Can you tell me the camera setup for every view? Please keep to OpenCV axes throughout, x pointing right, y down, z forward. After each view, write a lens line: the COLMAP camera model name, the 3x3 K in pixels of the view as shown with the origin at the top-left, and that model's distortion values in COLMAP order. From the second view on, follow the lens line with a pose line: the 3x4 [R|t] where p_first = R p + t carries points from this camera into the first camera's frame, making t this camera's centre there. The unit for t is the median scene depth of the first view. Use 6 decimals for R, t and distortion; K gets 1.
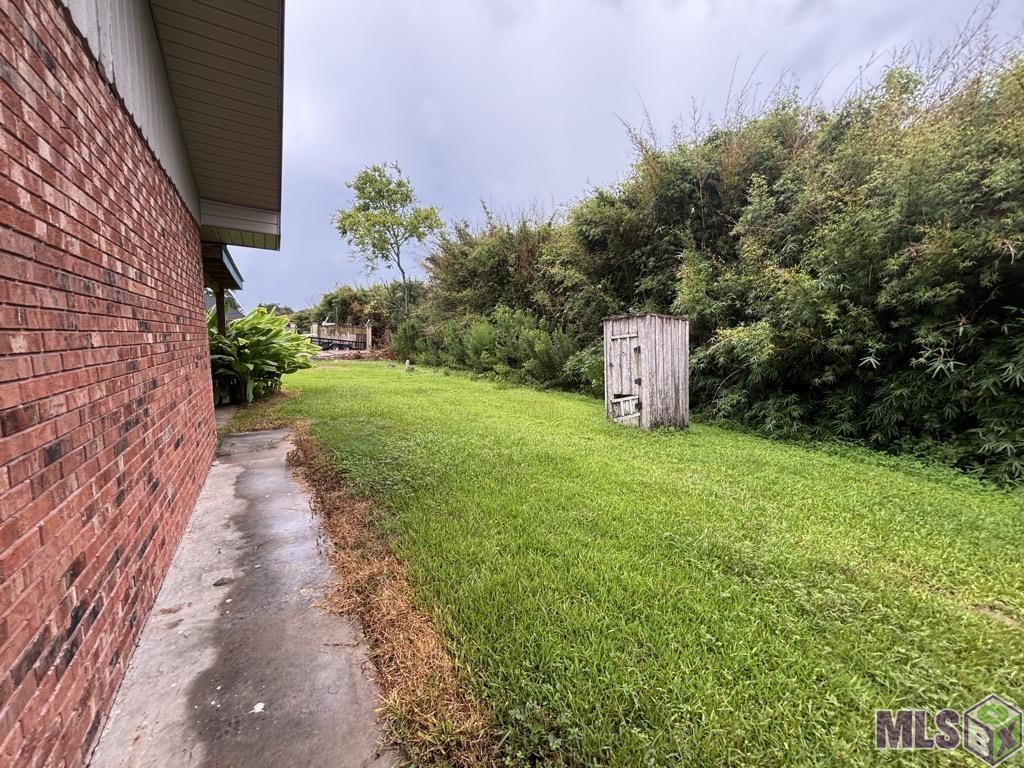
lens RADIAL K [[412.1, 0, 514.0], [0, 412.1, 378.1], [0, 0, 1]] dist [0.001833, -0.000301]
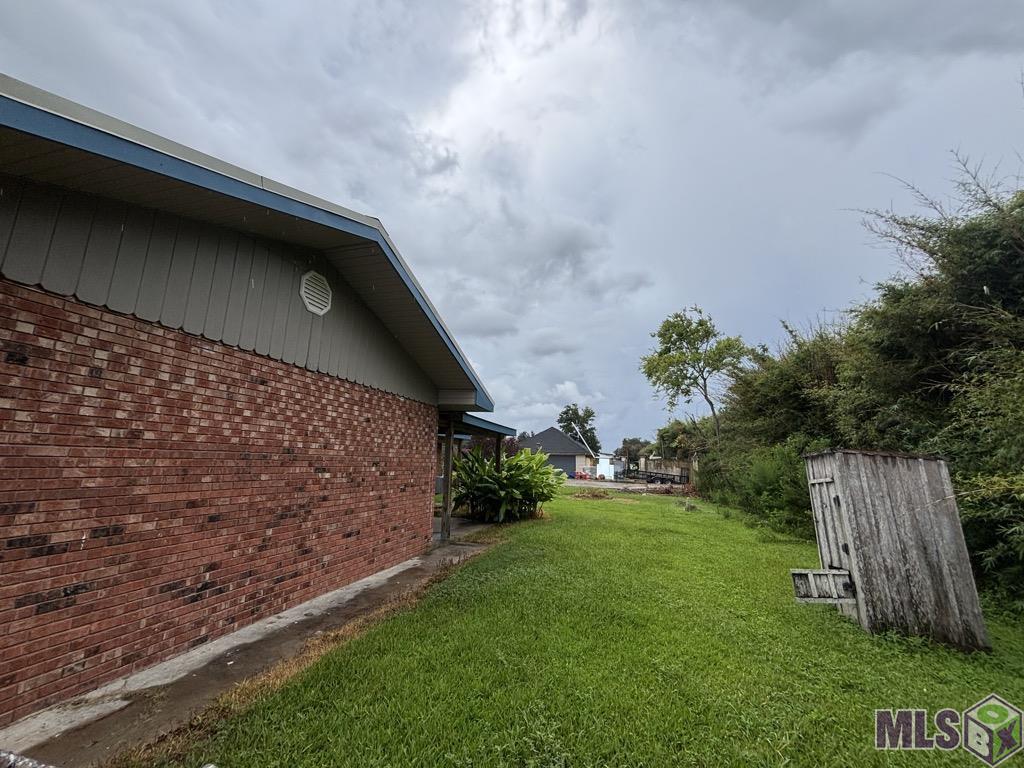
lens RADIAL K [[412.1, 0, 514.0], [0, 412.1, 378.1], [0, 0, 1]] dist [0.001833, -0.000301]
pose [[0.680380, -0.144460, -0.718481, 0.154411], [-0.087447, 0.957372, -0.275302, -0.008863], [0.727624, 0.250139, 0.638744, 0.027622]]
